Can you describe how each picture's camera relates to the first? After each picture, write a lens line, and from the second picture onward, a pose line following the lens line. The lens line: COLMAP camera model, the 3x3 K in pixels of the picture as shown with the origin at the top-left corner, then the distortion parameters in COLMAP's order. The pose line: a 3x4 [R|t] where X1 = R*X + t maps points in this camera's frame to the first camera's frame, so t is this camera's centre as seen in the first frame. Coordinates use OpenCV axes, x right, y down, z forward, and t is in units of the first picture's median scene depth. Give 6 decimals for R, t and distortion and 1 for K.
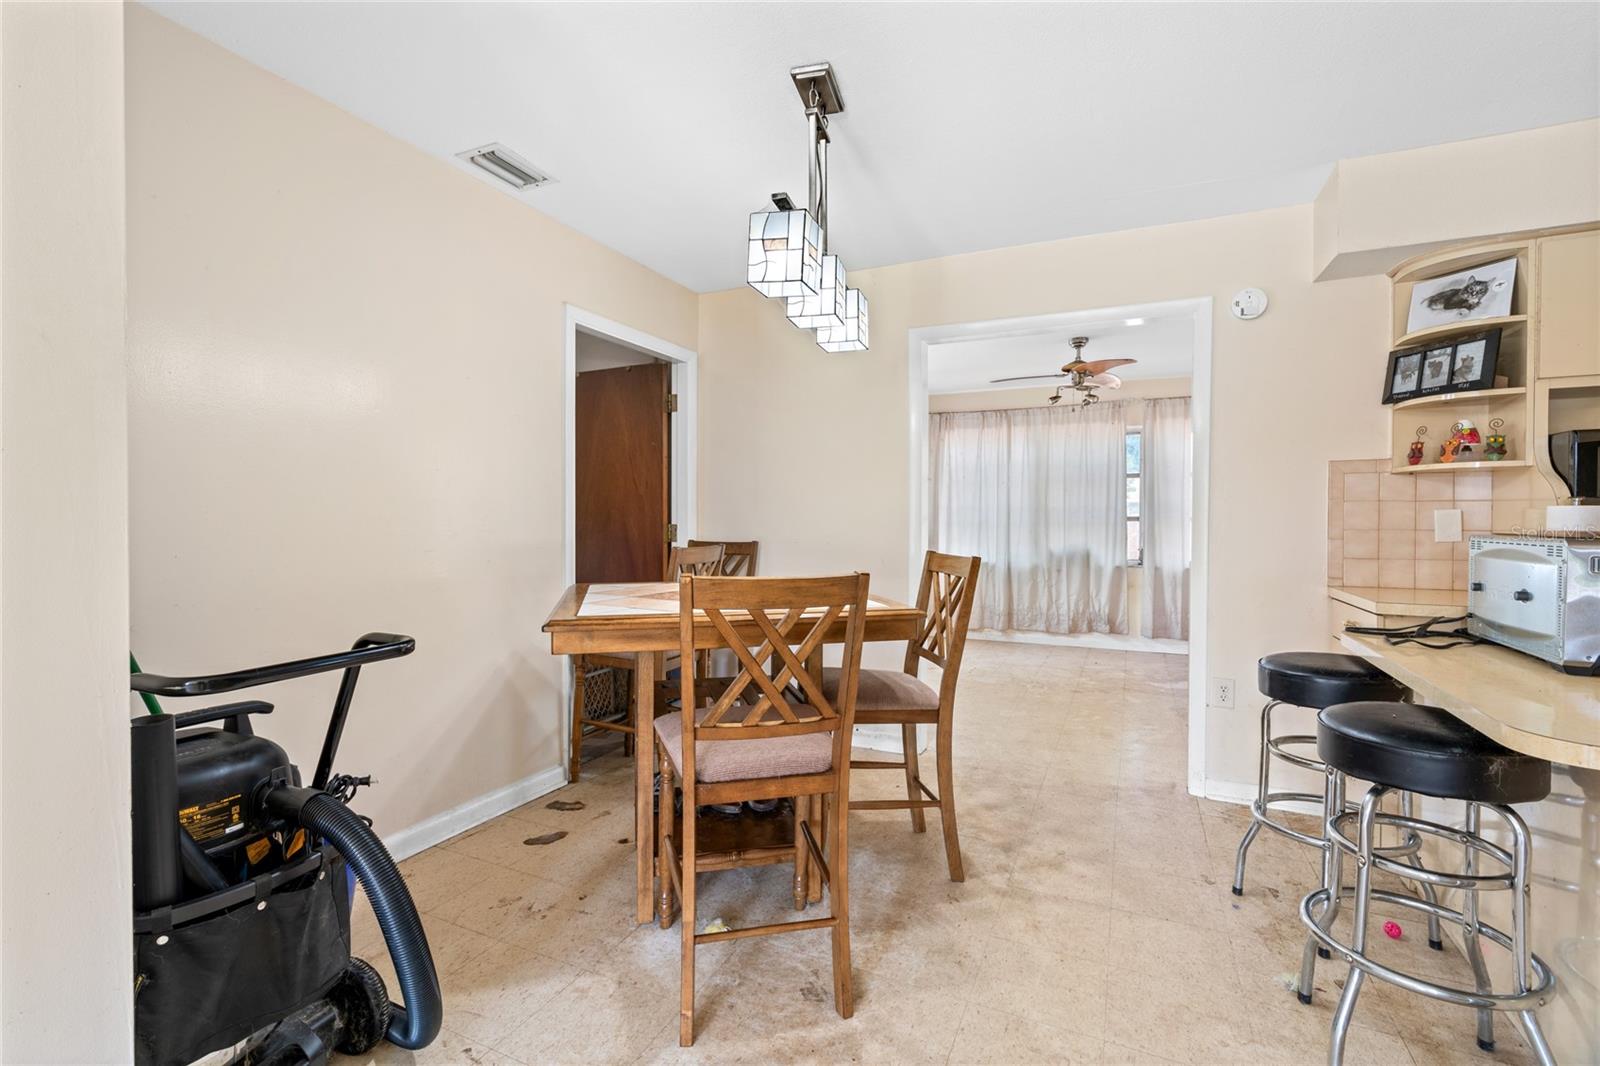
lens RADIAL K [[694.1, 0, 802.0], [0, 694.1, 529.9], [0, 0, 1]] dist [-0.010858, 0.003881]
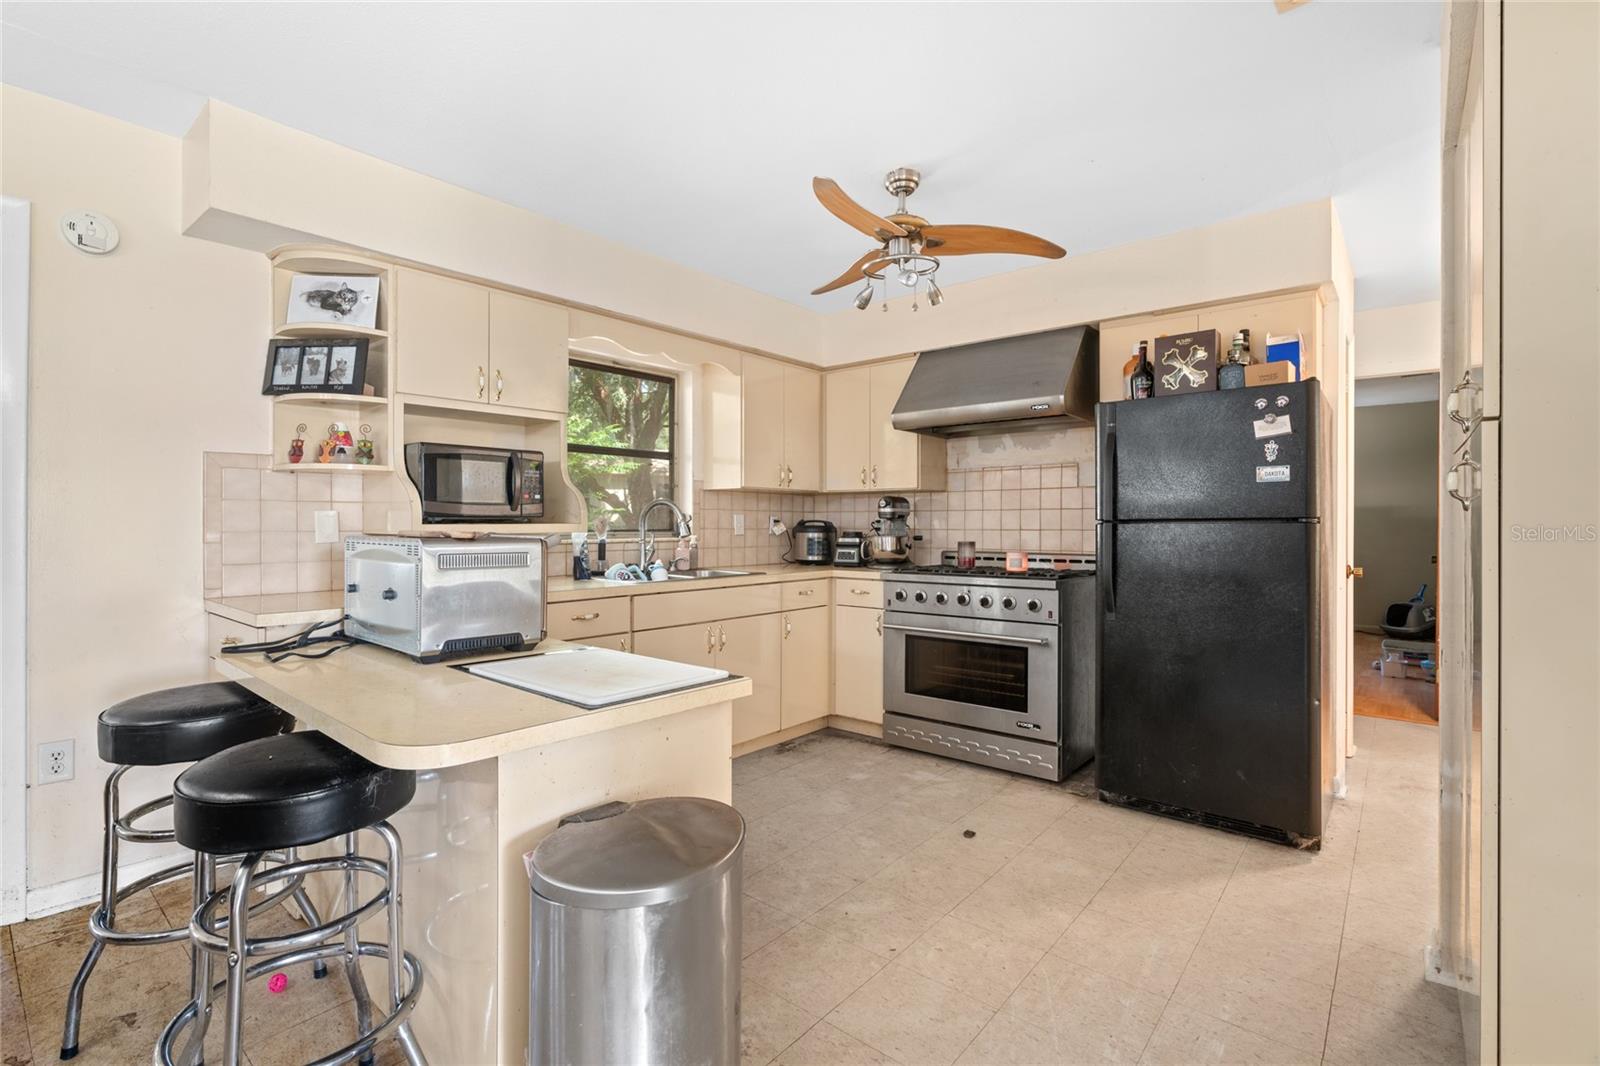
lens RADIAL K [[734.1, 0, 797.9], [0, 734.1, 521.0], [0, 0, 1]] dist [-0.011197, 0.006604]
pose [[0.244265, 0.000335, 0.969708, 0.087536], [0.013706, 0.999899, -0.003798, -0.001352], [-0.969612, 0.014219, 0.244236, 0.090844]]
